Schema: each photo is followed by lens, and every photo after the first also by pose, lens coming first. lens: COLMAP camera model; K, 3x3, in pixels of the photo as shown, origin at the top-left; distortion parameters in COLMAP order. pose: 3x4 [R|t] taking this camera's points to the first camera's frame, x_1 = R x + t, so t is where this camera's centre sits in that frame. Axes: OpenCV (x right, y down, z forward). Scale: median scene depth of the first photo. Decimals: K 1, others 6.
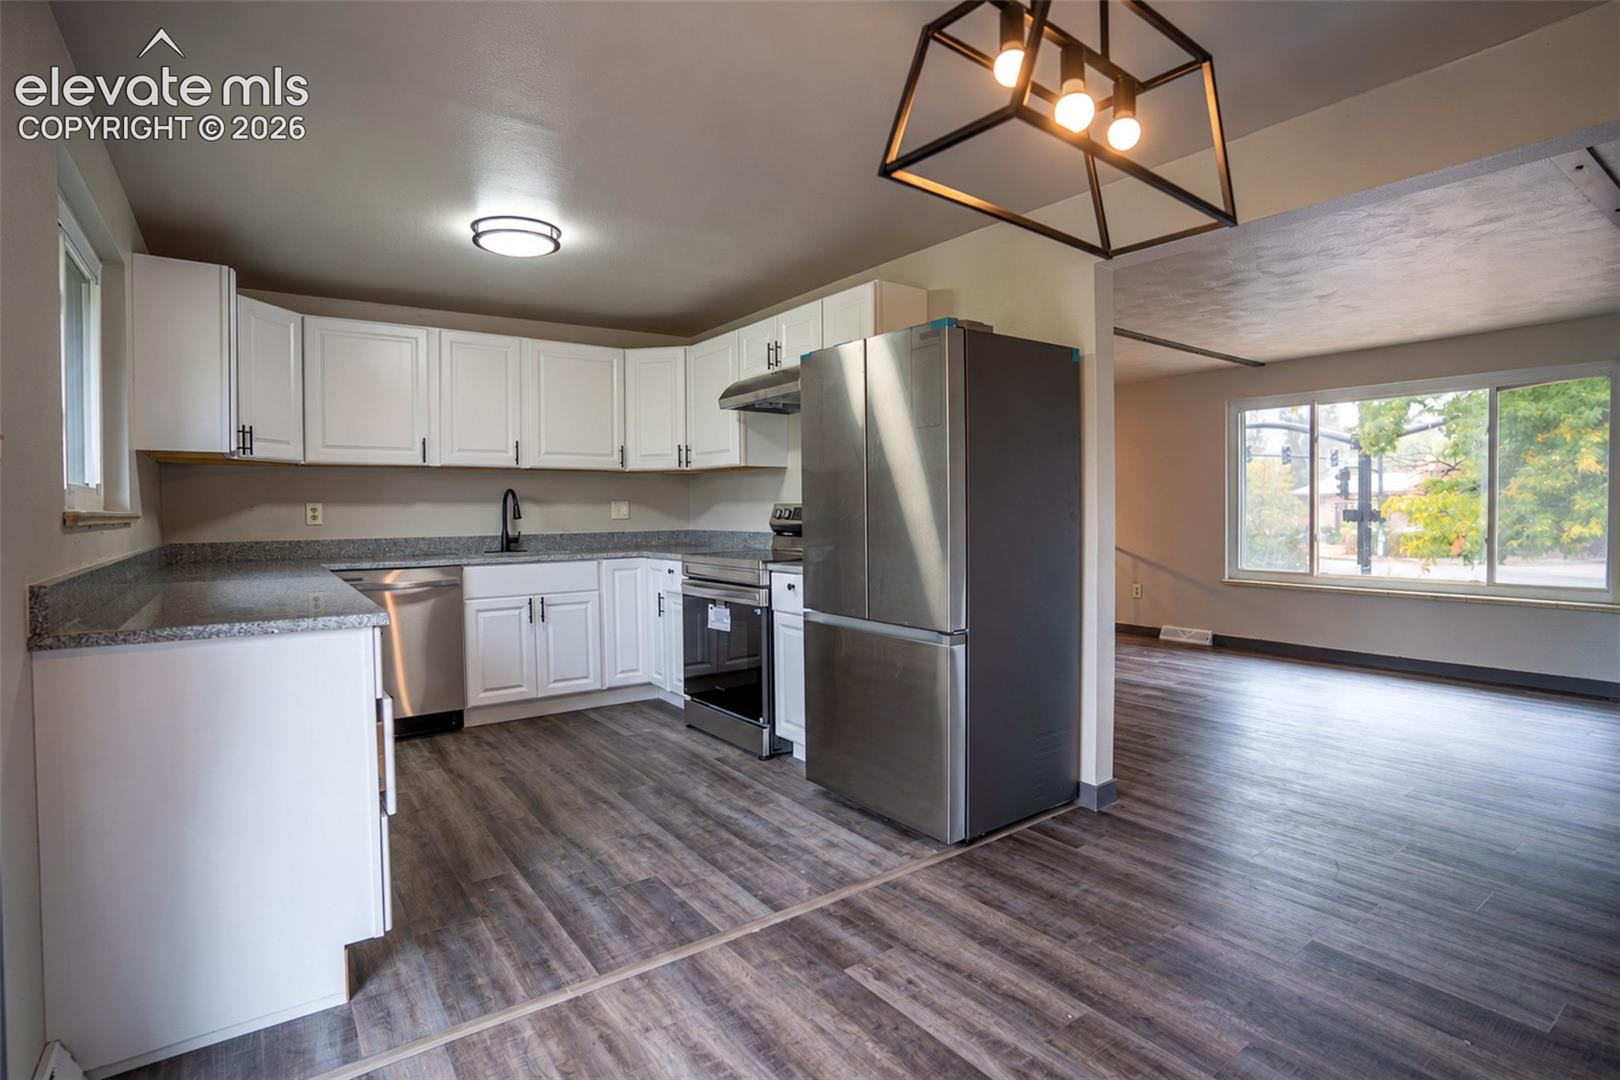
lens RADIAL K [[799.9, 0, 807.8], [0, 799.9, 533.7], [0, 0, 1]] dist [-0.086030, 0.039667]
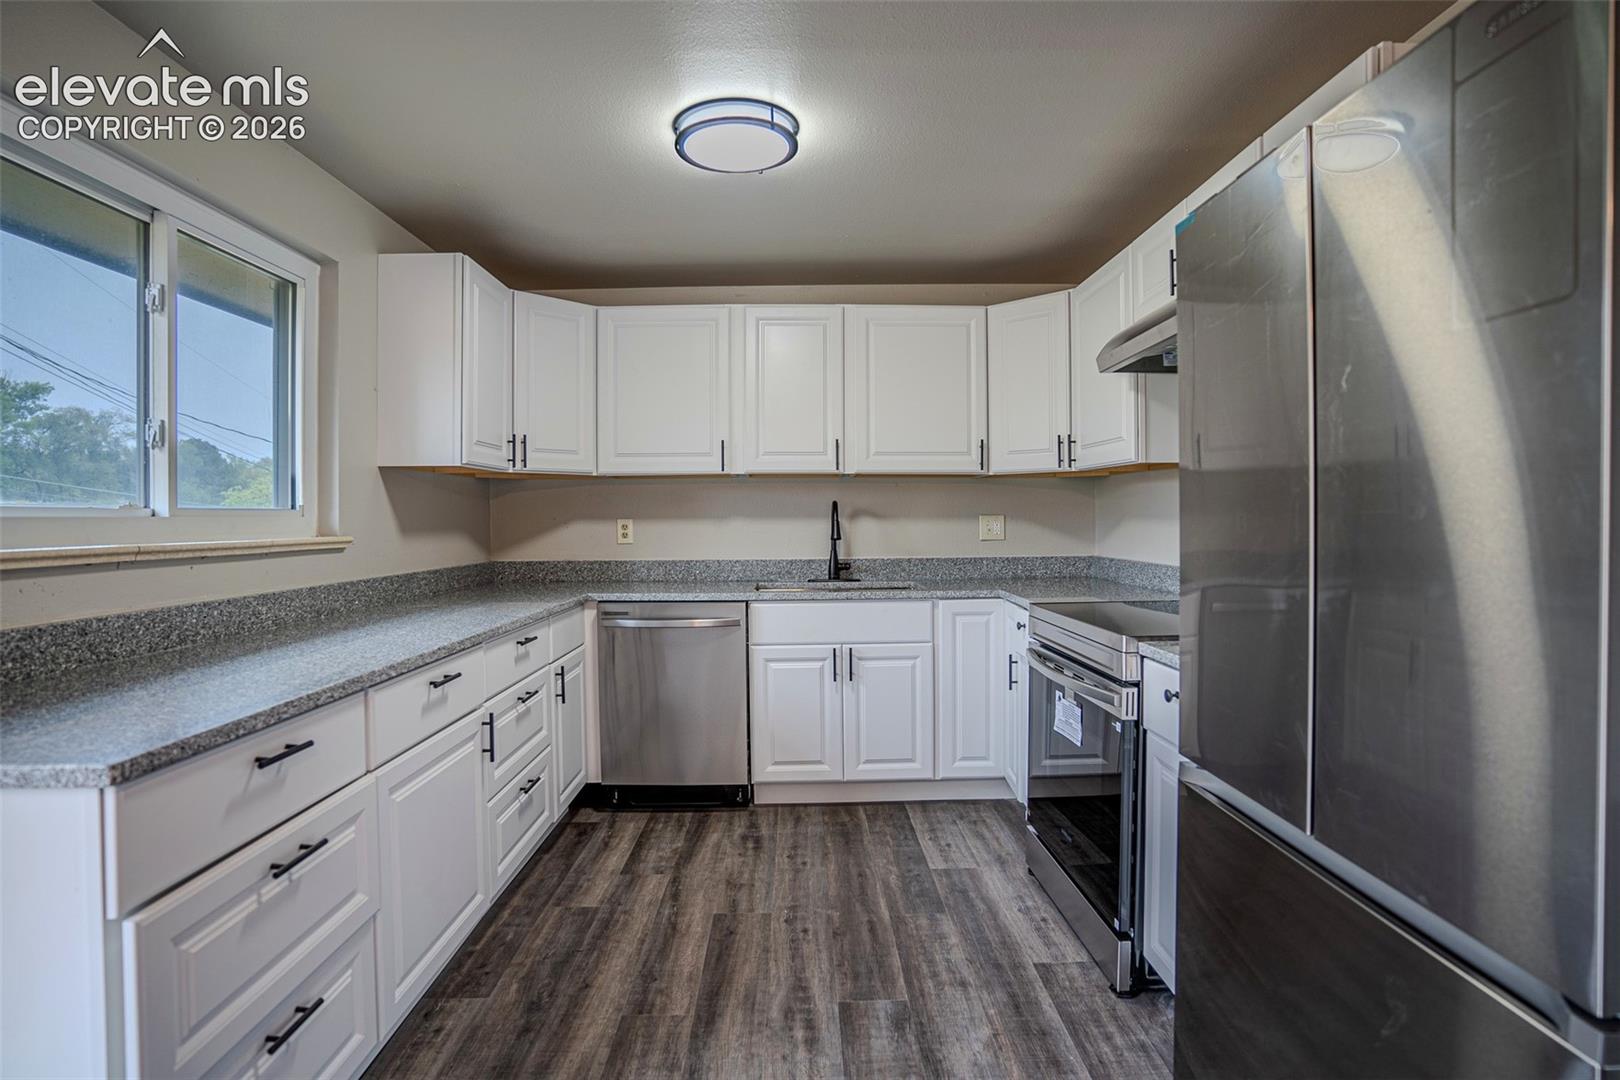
lens RADIAL K [[799.9, 0, 807.8], [0, 799.9, 533.7], [0, 0, 1]] dist [-0.086030, 0.039667]
pose [[0.819577, 0.014688, -0.572781, 0.064157], [-0.017334, 0.999849, 0.000836, -0.029048], [0.572707, 0.009244, 0.819708, 0.398996]]
